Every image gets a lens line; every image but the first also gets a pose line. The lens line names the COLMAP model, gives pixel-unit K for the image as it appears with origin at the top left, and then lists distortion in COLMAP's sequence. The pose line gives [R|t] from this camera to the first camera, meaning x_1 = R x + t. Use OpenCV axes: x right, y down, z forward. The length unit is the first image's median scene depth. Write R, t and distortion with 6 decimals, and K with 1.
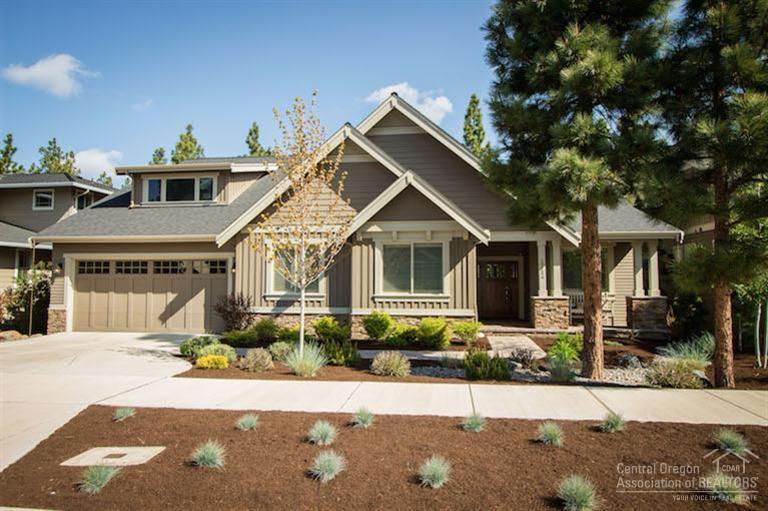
lens RADIAL K [[474.3, 0, 394.0], [0, 474.3, 251.5], [0, 0, 1]] dist [-0.005501, 0.001237]
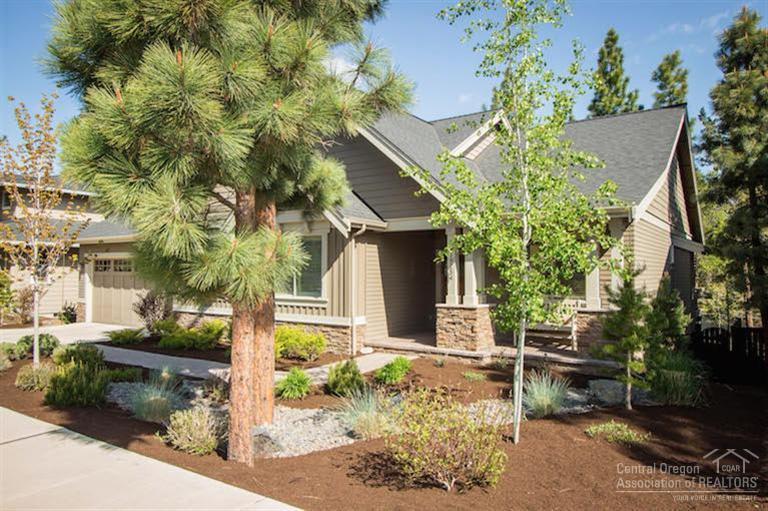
lens RADIAL K [[523.9, 0, 384.0], [0, 523.9, 258.2], [0, 0, 1]] dist [-0.010188, 0.002806]
pose [[0.889356, -0.010024, -0.457105, 0.605889], [0.023844, 0.999416, 0.024476, 0.002160], [0.456593, -0.032668, 0.889076, 0.242335]]
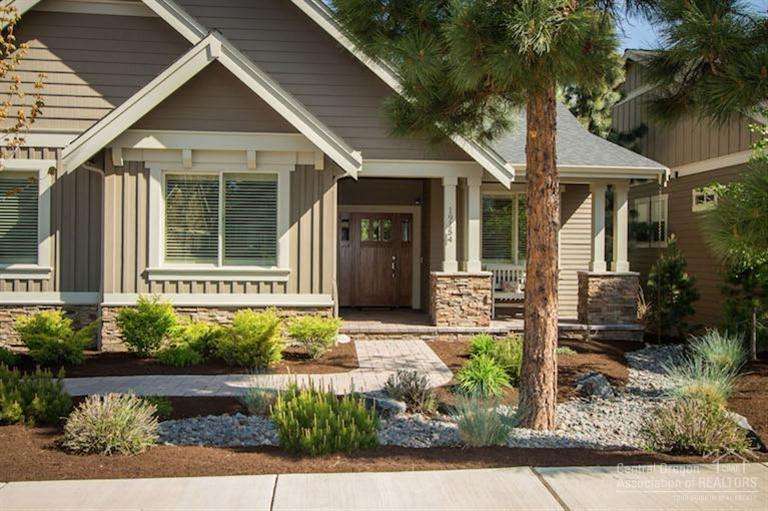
lens RADIAL K [[653.4, 0, 385.6], [0, 653.4, 248.0], [0, 0, 1]] dist [0.029228, 0.013875]
pose [[0.979276, 0.009309, 0.202316, 0.071662], [-0.020649, 0.998327, 0.054014, 0.023630], [-0.201475, -0.057072, 0.977830, 0.226077]]
